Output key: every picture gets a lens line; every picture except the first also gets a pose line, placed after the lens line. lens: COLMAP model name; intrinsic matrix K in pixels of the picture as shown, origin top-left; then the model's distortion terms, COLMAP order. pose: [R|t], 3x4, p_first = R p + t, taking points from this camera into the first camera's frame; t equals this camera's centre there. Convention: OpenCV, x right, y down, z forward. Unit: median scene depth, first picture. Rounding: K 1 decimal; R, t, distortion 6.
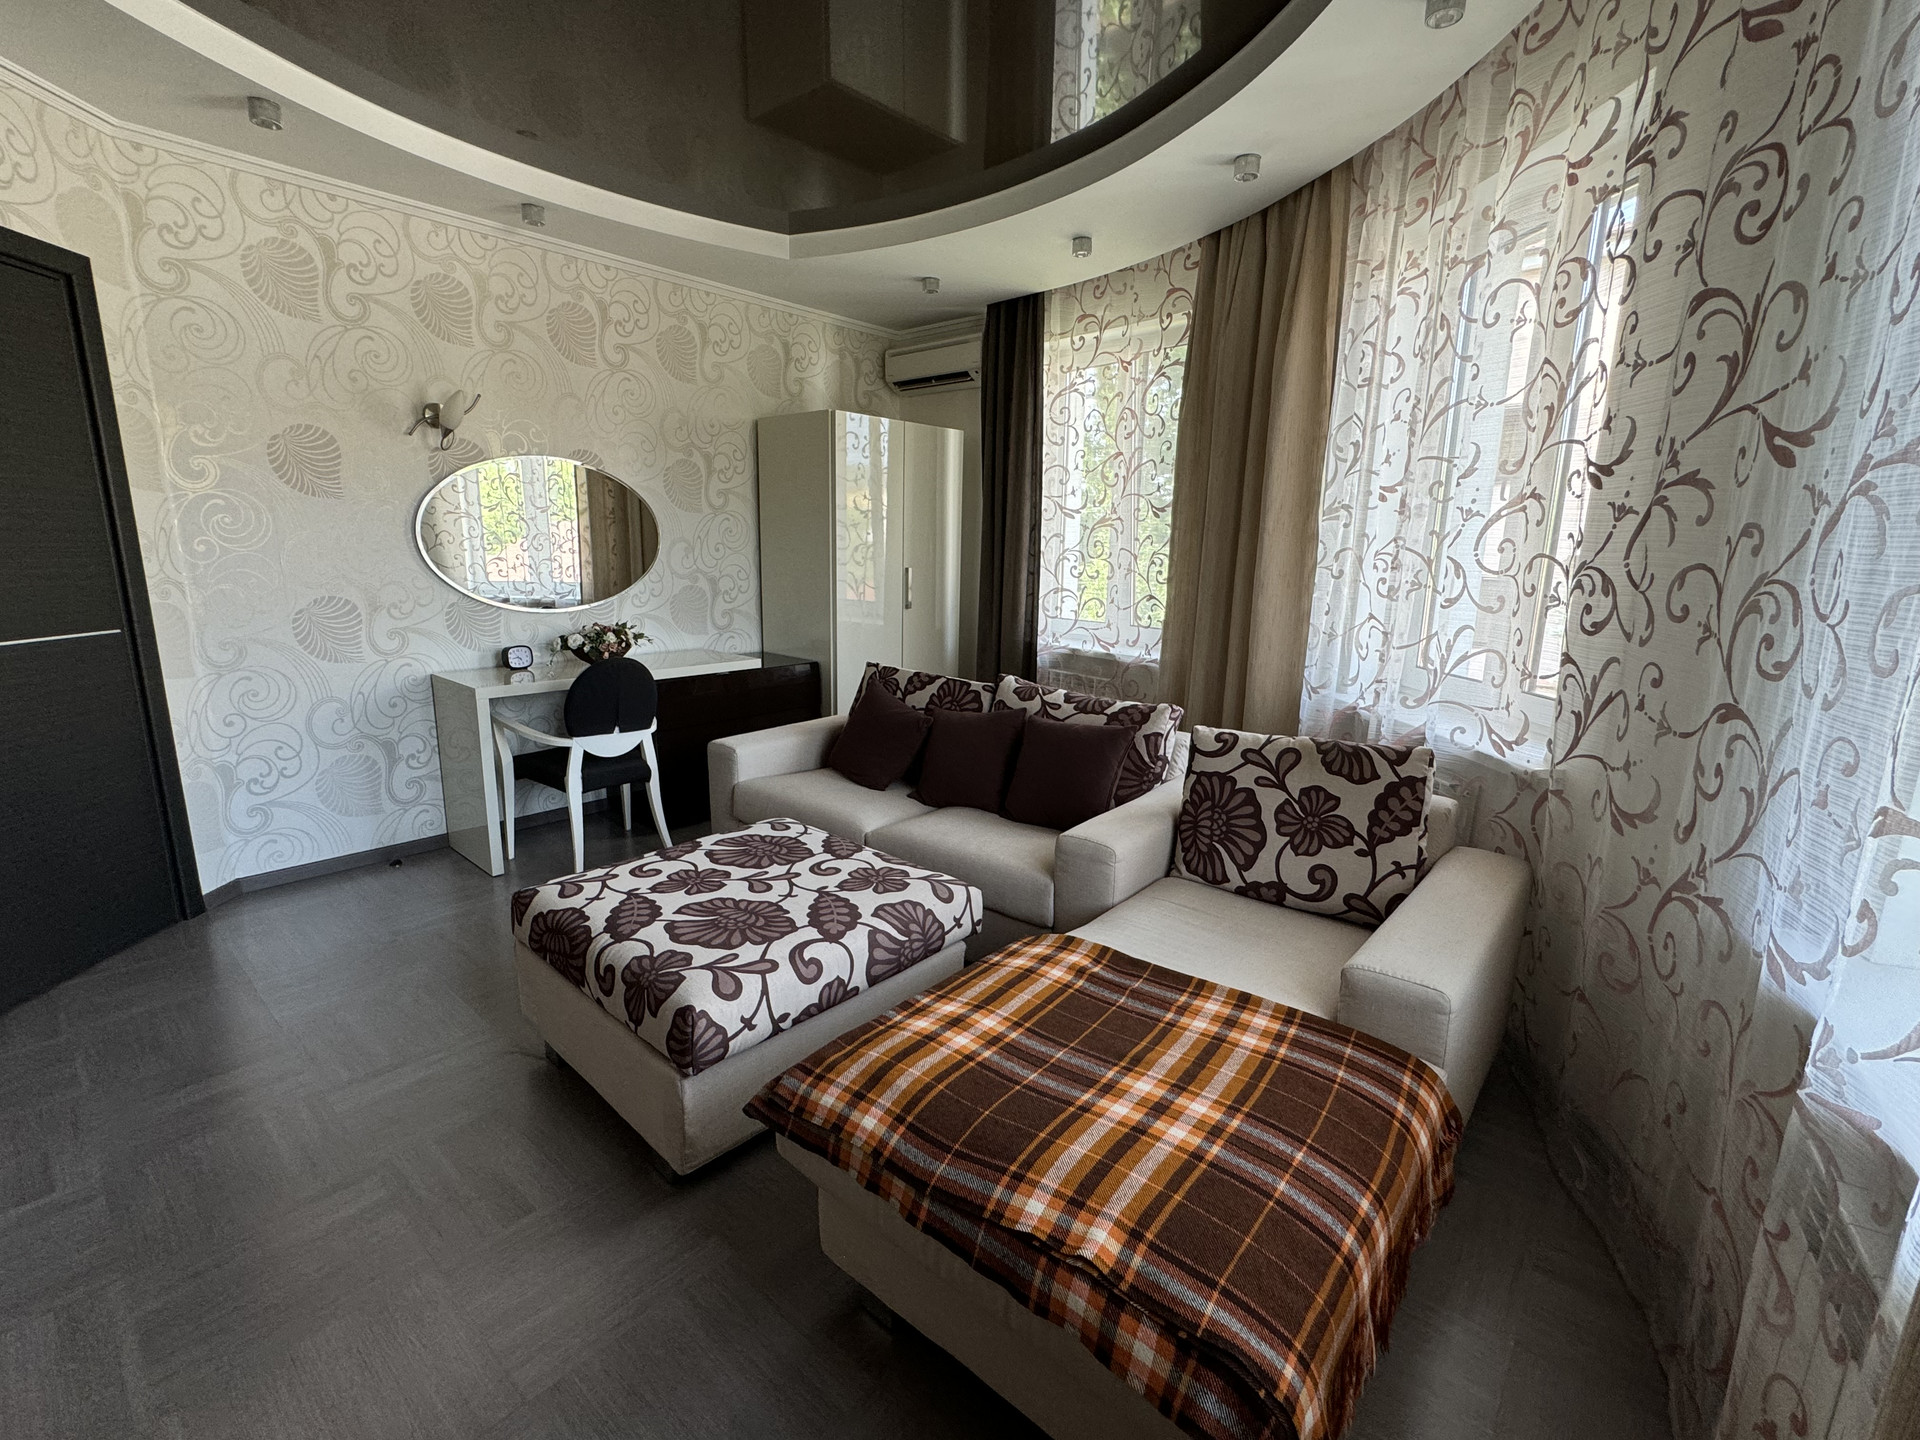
lens RADIAL K [[839.7, 0, 959.3], [0, 839.7, 715.6], [0, 0, 1]] dist [-0.001215, -0.000108]
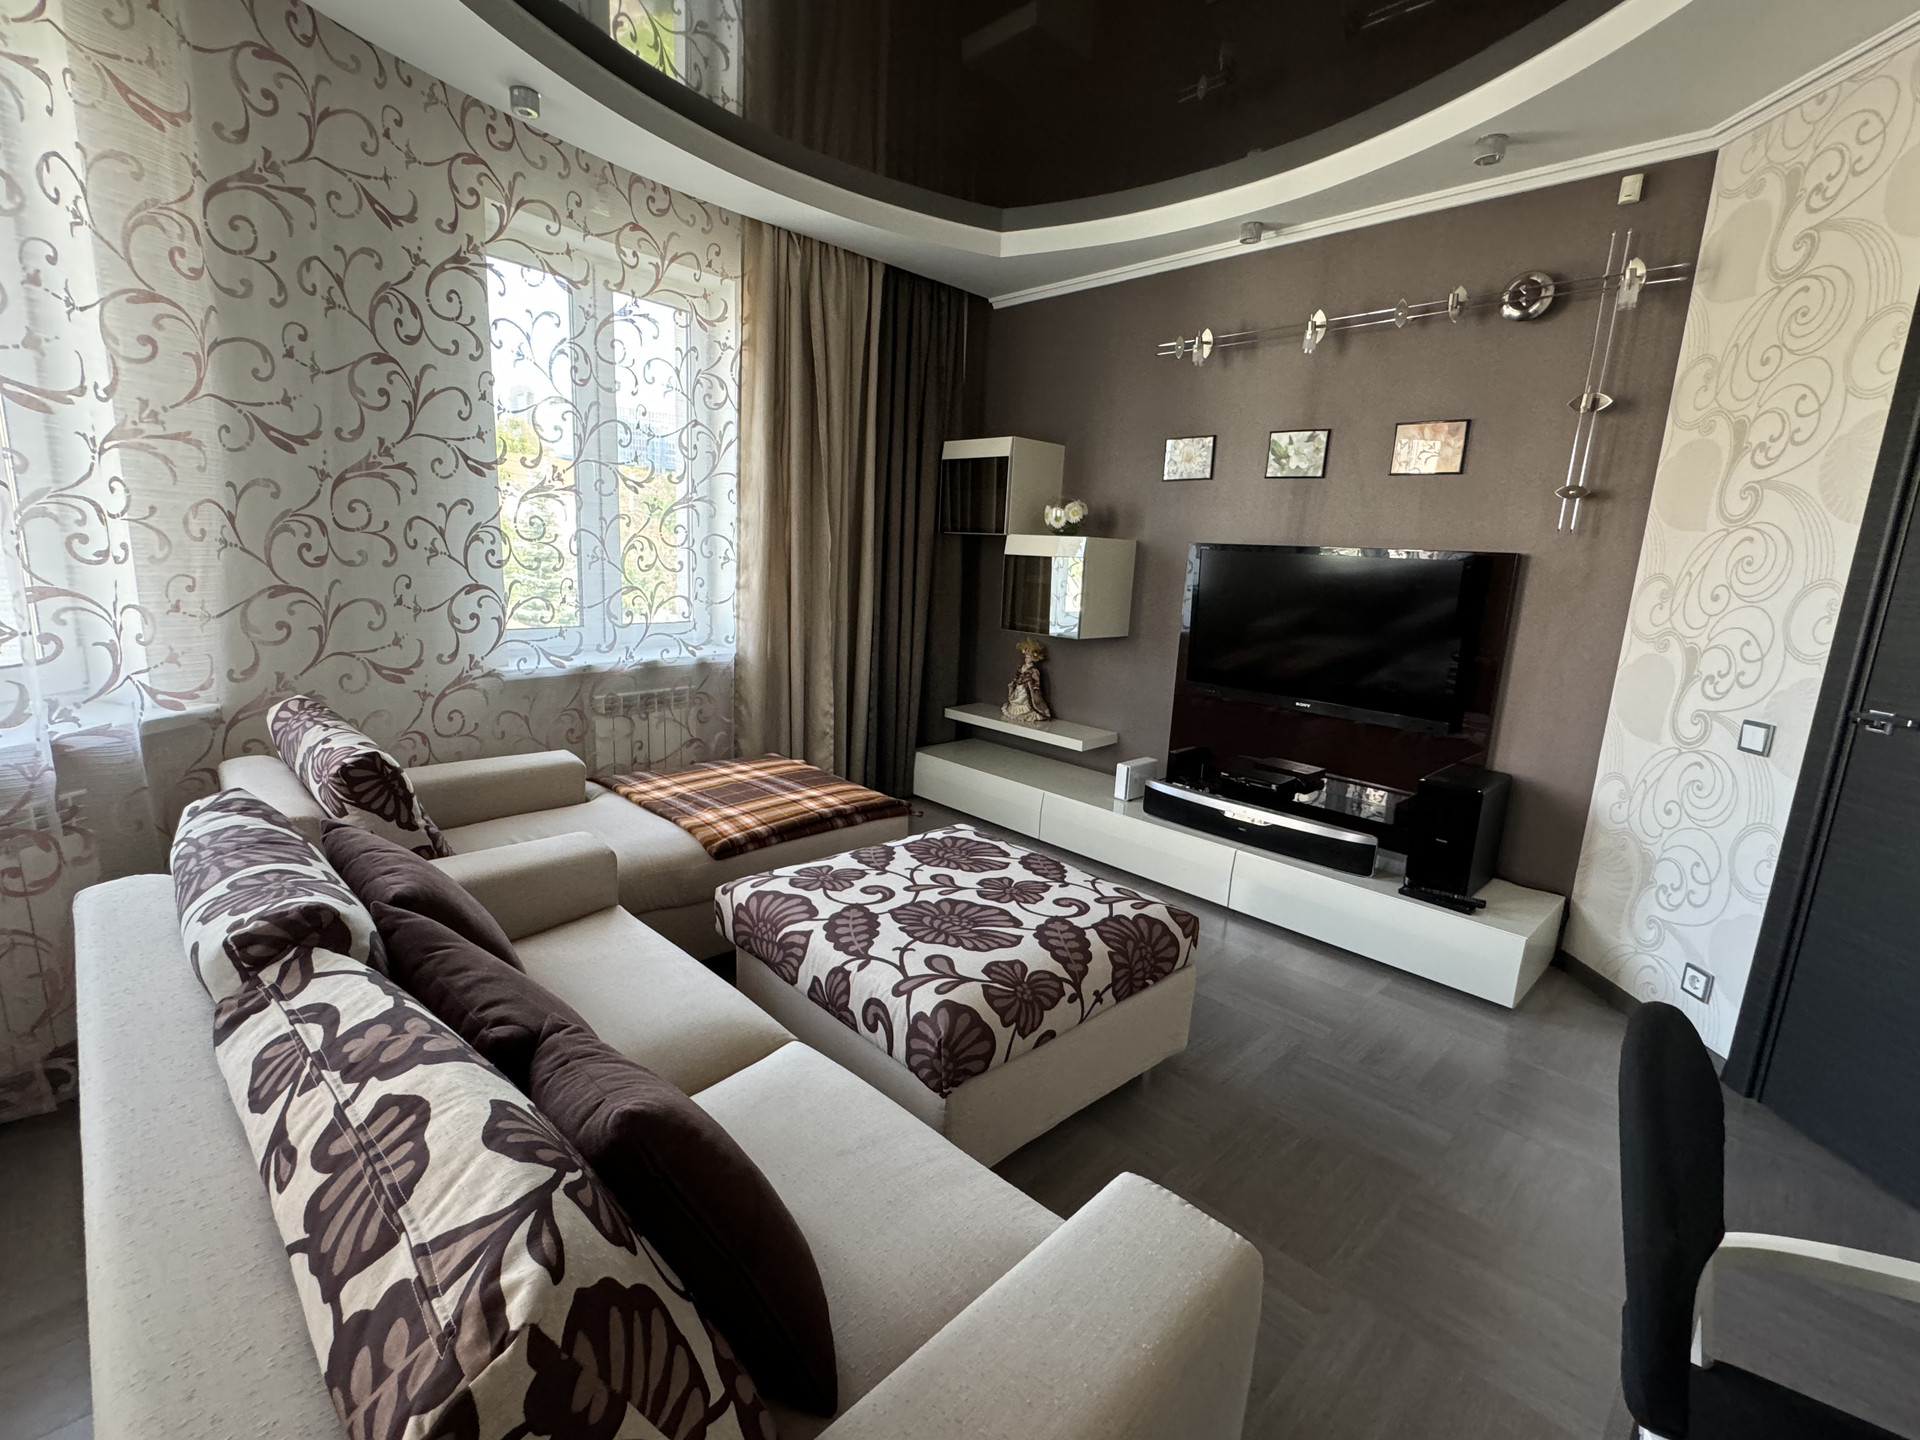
lens RADIAL K [[839.7, 0, 955.7], [0, 839.7, 716.6], [0, 0, 1]] dist [-0.001215, -0.000108]
pose [[-0.993823, -0.080581, 0.076300, -0.313306], [-0.044751, 0.920186, 0.388916, -0.366911], [-0.101549, 0.383100, -0.918108, 1.843725]]
